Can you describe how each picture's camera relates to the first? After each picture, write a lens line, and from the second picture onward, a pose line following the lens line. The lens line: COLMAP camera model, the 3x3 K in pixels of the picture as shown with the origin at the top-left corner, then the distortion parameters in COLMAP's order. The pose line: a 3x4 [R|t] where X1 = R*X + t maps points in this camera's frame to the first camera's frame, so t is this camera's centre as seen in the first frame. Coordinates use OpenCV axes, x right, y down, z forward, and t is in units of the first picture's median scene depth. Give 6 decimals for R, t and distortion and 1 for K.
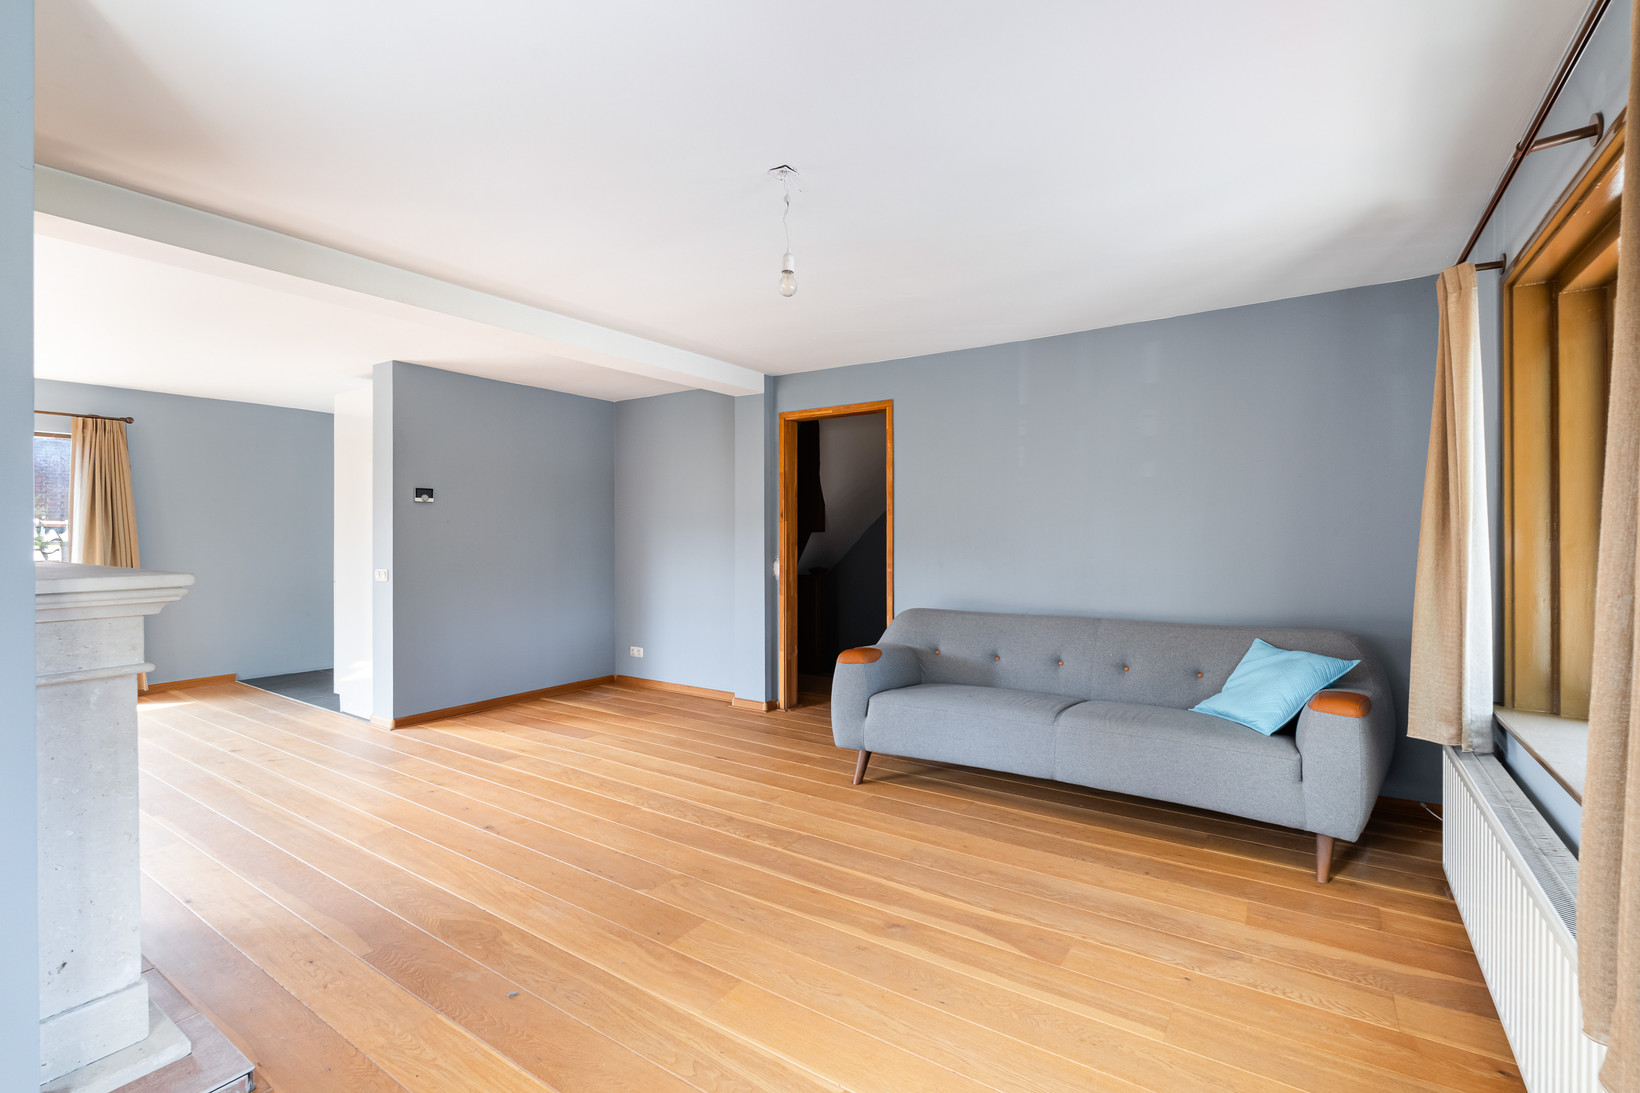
lens RADIAL K [[728.3, 0, 816.7], [0, 728.3, 534.8], [0, 0, 1]] dist [-0.001763, 0.000197]
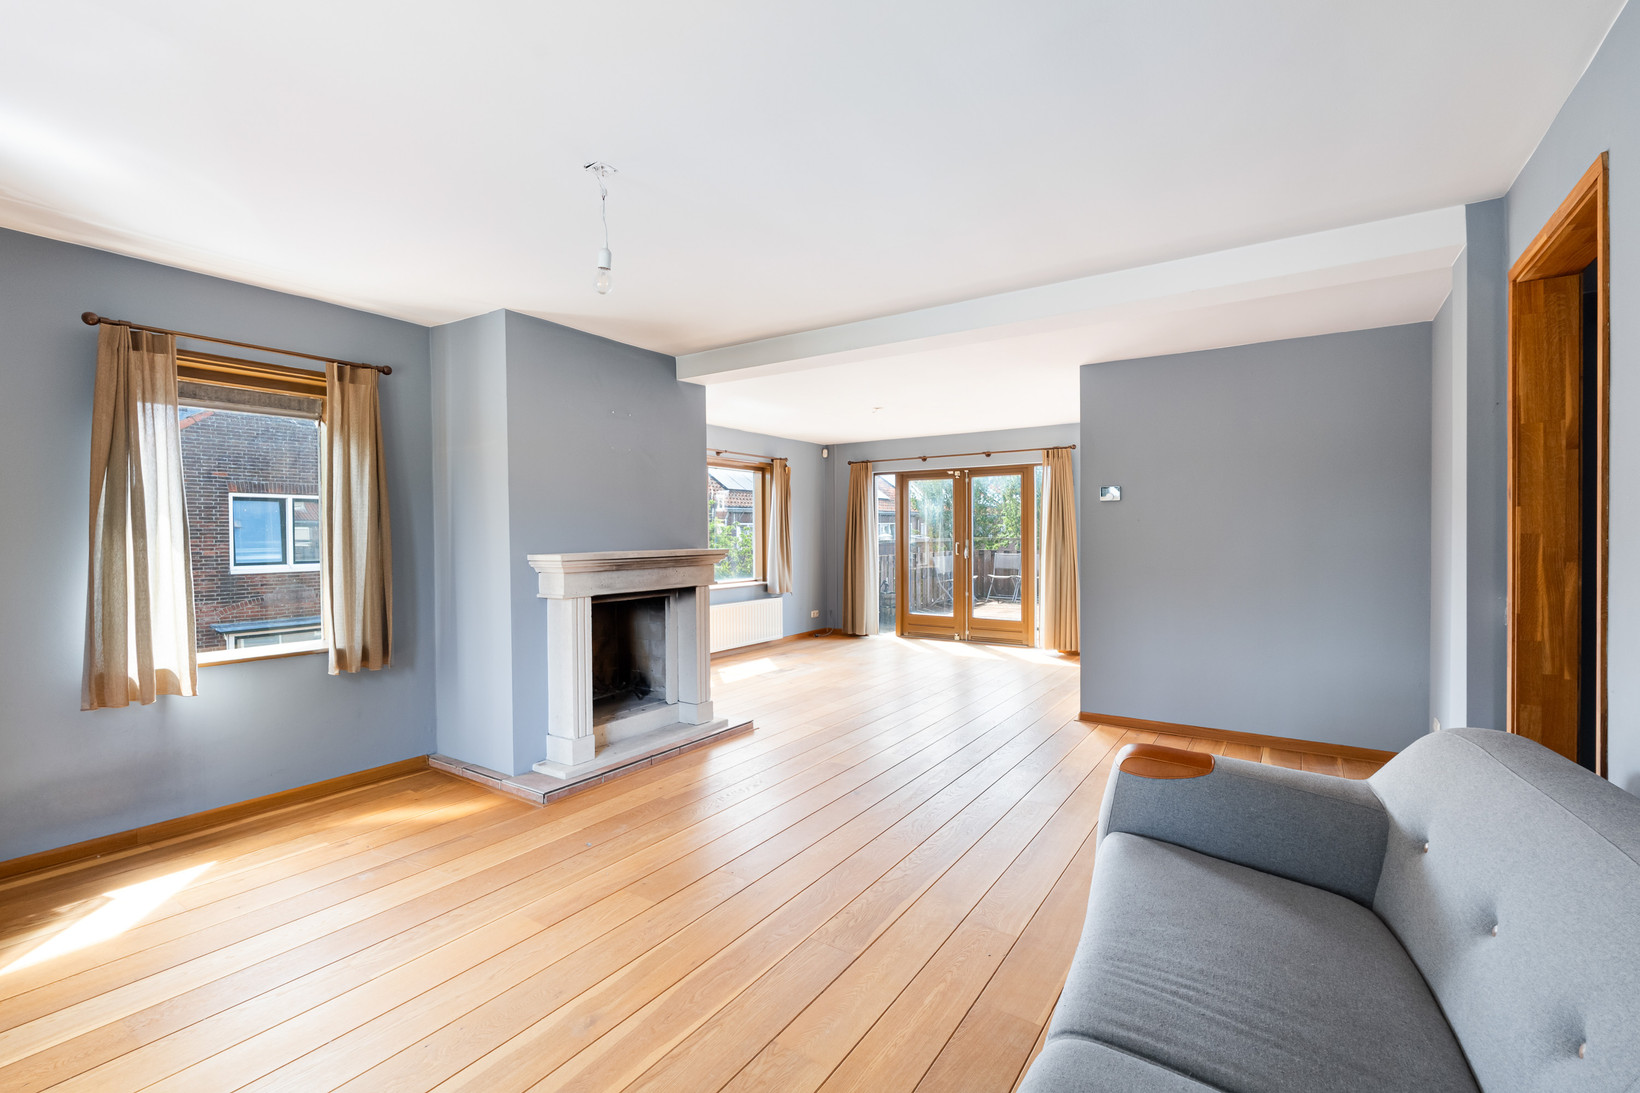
lens RADIAL K [[724.8, 0, 820.0], [0, 724.8, 546.5], [0, 0, 1]] dist [-0.002590, -0.000296]
pose [[0.008830, 0.020220, -0.999757, 0.593099], [0.003721, 0.999788, 0.020253, -0.007289], [0.999954, -0.003899, 0.008753, 0.816104]]
